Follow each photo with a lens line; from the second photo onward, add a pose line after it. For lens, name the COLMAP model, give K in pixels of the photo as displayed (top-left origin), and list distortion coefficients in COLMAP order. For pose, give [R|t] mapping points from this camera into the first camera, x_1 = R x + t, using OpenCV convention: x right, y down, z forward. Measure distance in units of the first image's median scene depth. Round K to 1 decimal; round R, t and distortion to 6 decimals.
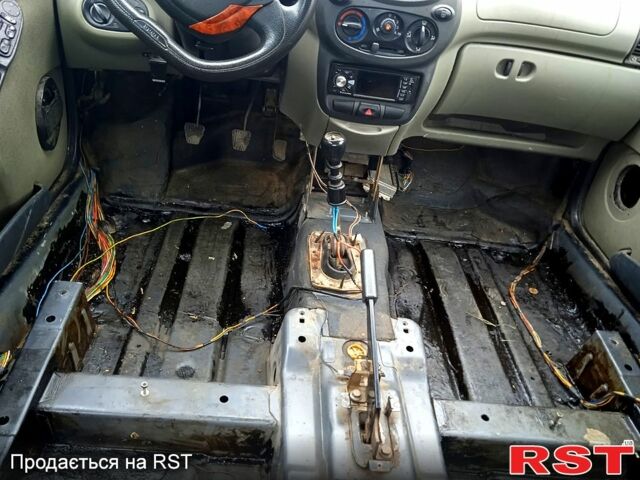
lens RADIAL K [[524.9, 0, 320.4], [0, 524.9, 240.0], [0, 0, 1]] dist [0.053902, -0.028965]
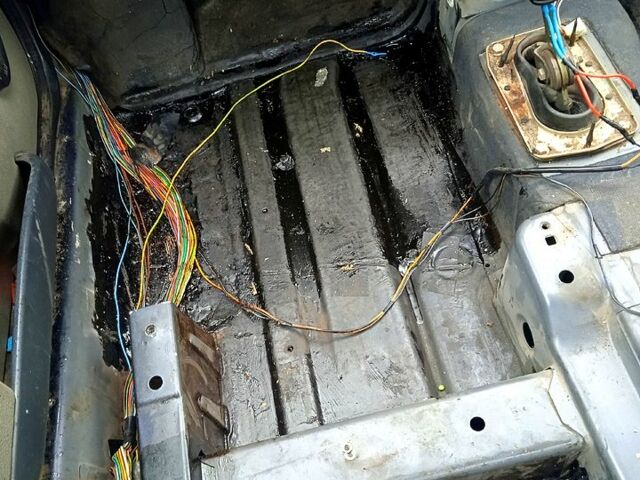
lens RADIAL K [[691.9, 0, 319.5], [0, 691.9, 240.1], [0, 0, 1]] dist [0.069934, 0.000000]
pose [[0.932612, -0.303346, -0.195488, -0.097631], [0.353878, 0.874906, 0.330619, -0.142988], [0.070742, -0.377519, 0.923296, 0.257941]]
